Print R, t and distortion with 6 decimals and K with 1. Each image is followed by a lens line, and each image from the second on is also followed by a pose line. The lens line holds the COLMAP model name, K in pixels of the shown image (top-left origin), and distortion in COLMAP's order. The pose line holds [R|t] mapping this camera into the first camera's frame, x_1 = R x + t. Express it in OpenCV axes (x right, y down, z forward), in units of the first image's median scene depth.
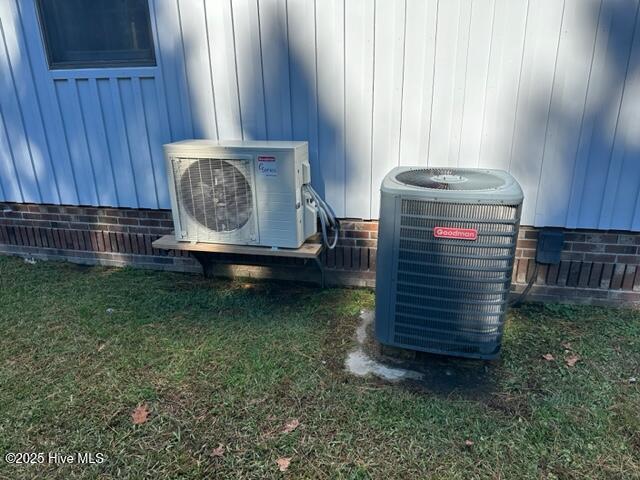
lens RADIAL K [[444.7, 0, 320.4], [0, 444.7, 240.0], [0, 0, 1]] dist [0.054942, -0.061948]
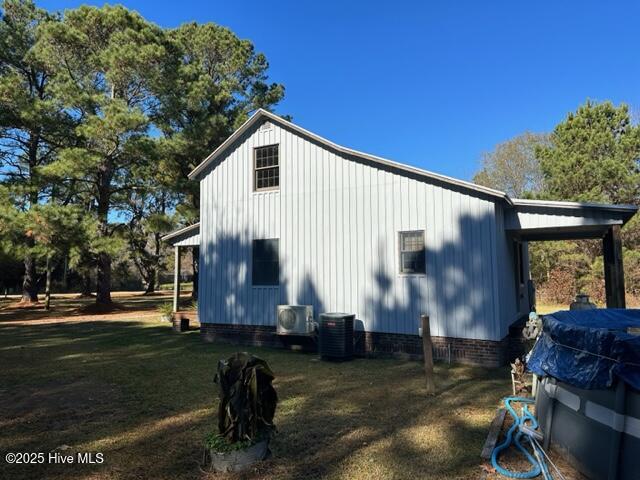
lens RADIAL K [[444.7, 0, 320.0], [0, 444.7, 240.3], [0, 0, 1]] dist [0.054942, -0.061948]
pose [[0.958417, -0.004859, -0.285329, 1.073204], [-0.118018, 0.903596, -0.411808, 0.794344], [0.259824, 0.428358, 0.865449, -2.398761]]
